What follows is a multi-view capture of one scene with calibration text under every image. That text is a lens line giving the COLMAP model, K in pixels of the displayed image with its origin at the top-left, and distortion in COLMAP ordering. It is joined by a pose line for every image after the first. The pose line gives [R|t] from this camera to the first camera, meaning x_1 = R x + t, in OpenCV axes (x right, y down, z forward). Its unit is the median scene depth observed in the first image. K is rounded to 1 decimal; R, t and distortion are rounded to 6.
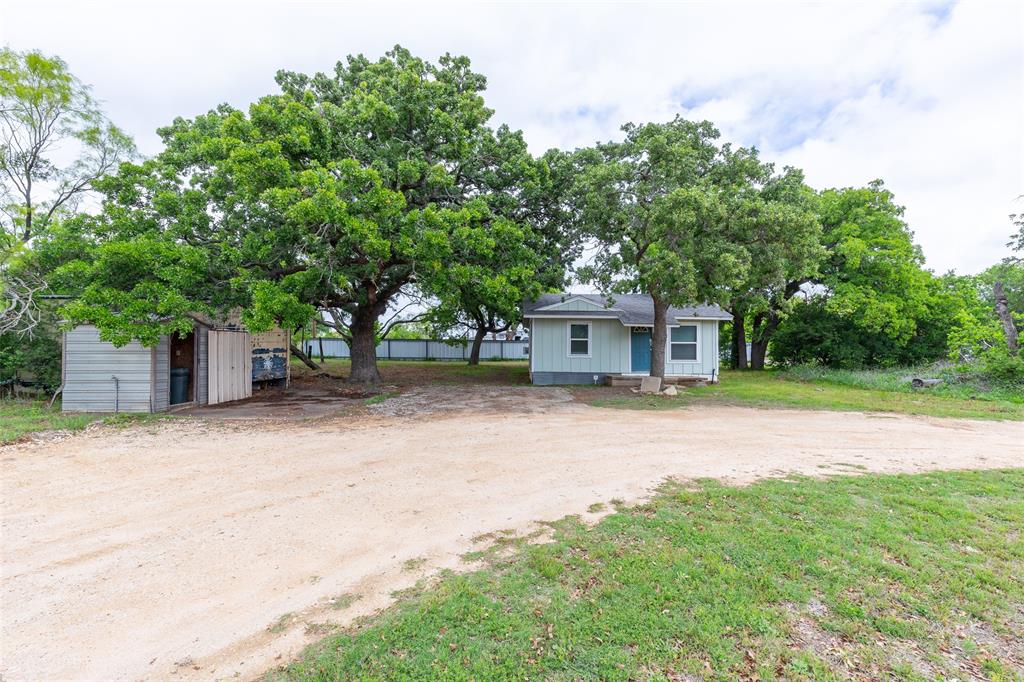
lens RADIAL K [[463.2, 0, 510.5], [0, 463.2, 342.5], [0, 0, 1]] dist [0.008655, -0.002157]
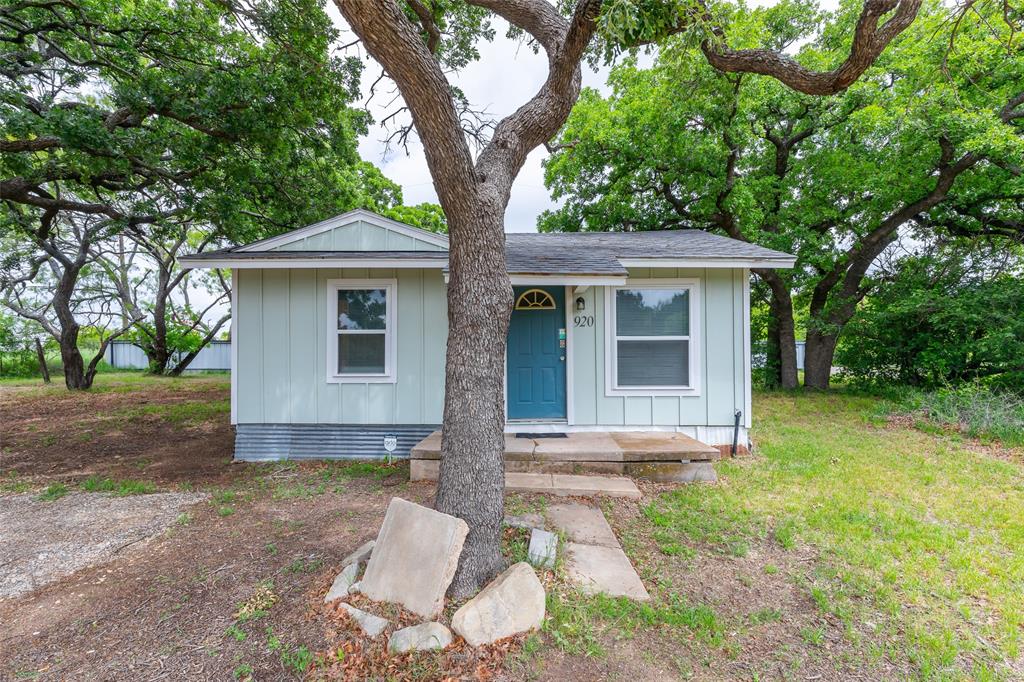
lens RADIAL K [[463.2, 0, 527.3], [0, 463.2, 349.3], [0, 0, 1]] dist [0.008655, -0.002157]
pose [[0.999935, -0.011280, -0.001401, 0.277126], [0.011290, 0.999910, 0.007266, 0.005962], [0.001319, -0.007281, 0.999973, 0.643744]]
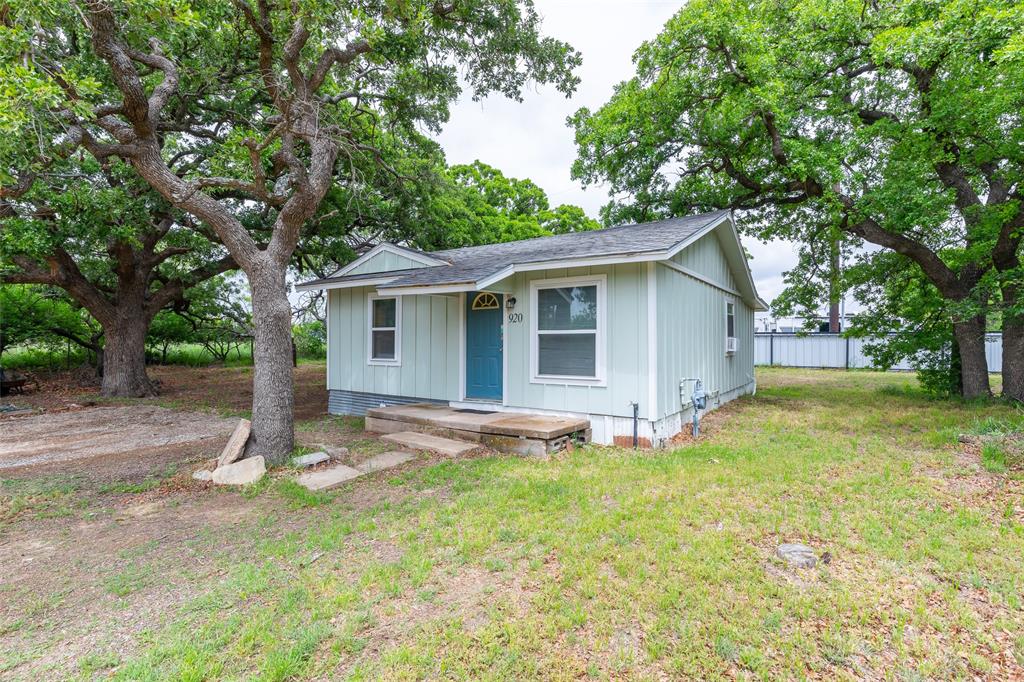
lens RADIAL K [[495.1, 0, 509.8], [0, 495.1, 337.2], [0, 0, 1]] dist [0.006325, 0.000559]
pose [[0.836222, -0.013852, -0.548216, 0.558858], [0.010391, 0.999902, -0.009415, 0.008914], [0.548292, 0.002177, 0.836284, 0.625193]]
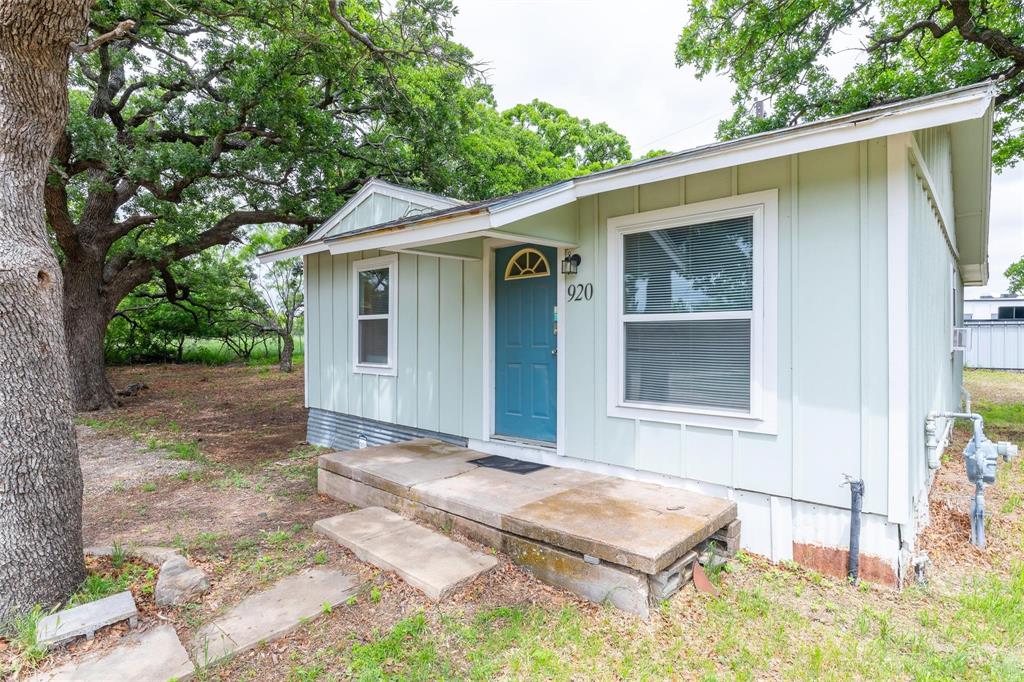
lens RADIAL K [[531.4, 0, 514.0], [0, 531.4, 339.8], [0, 0, 1]] dist [-0.004363, -0.000053]
pose [[0.757030, -0.005997, -0.653352, 0.461723], [0.015414, 0.999843, 0.008682, 0.007569], [0.653198, -0.016644, 0.757004, 0.786221]]
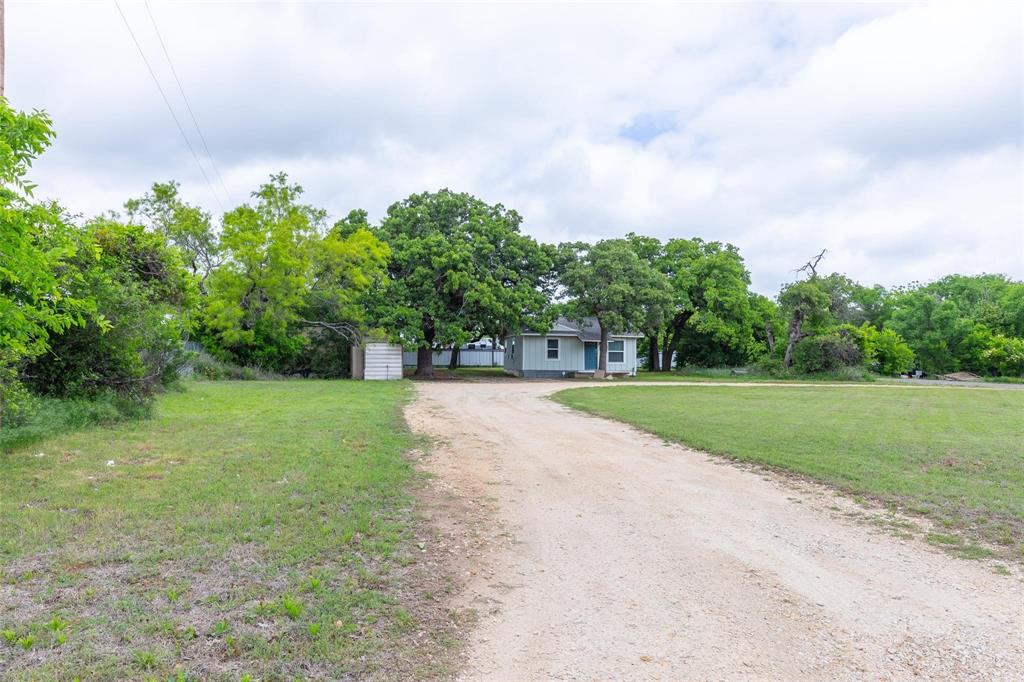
lens RADIAL K [[737.1, 0, 513.9], [0, 737.1, 345.8], [0, 0, 1]] dist [-0.004053, 0.000501]
pose [[0.974473, 0.004344, 0.224463, -0.532804], [-0.002717, 0.999968, -0.007559, 0.001540], [-0.224489, 0.006757, 0.974453, -1.377783]]
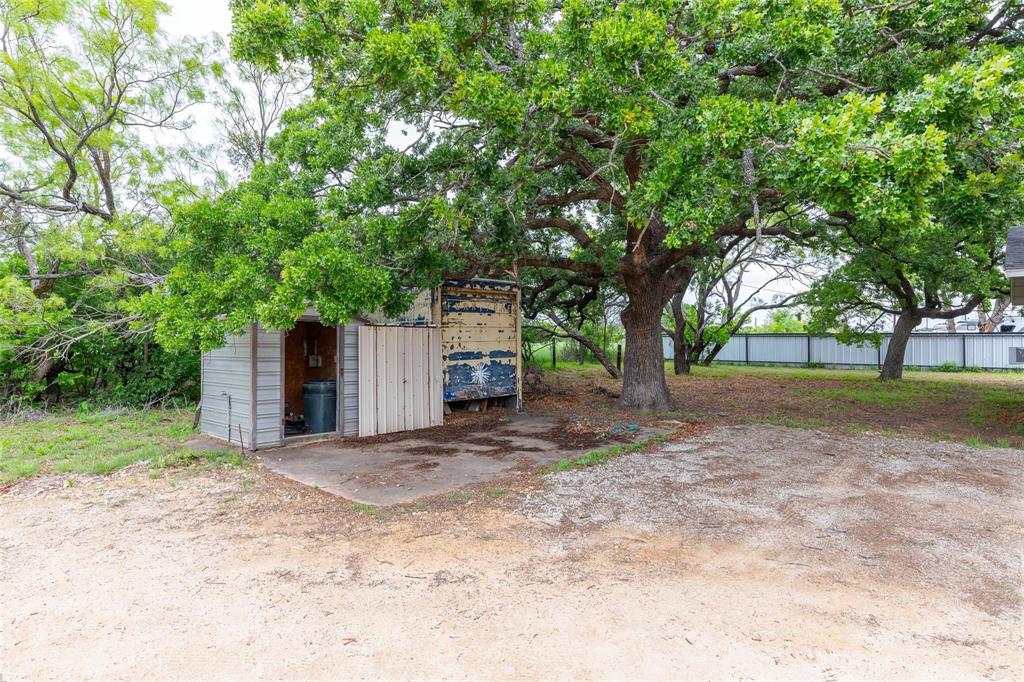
lens RADIAL K [[545.3, 0, 505.5], [0, 545.3, 342.5], [0, 0, 1]] dist [-0.004884, -0.000355]
pose [[0.740331, -0.007668, -0.672199, 0.021808], [0.011198, 0.999937, 0.000925, -0.000215], [0.672149, -0.008212, 0.740370, 0.332498]]
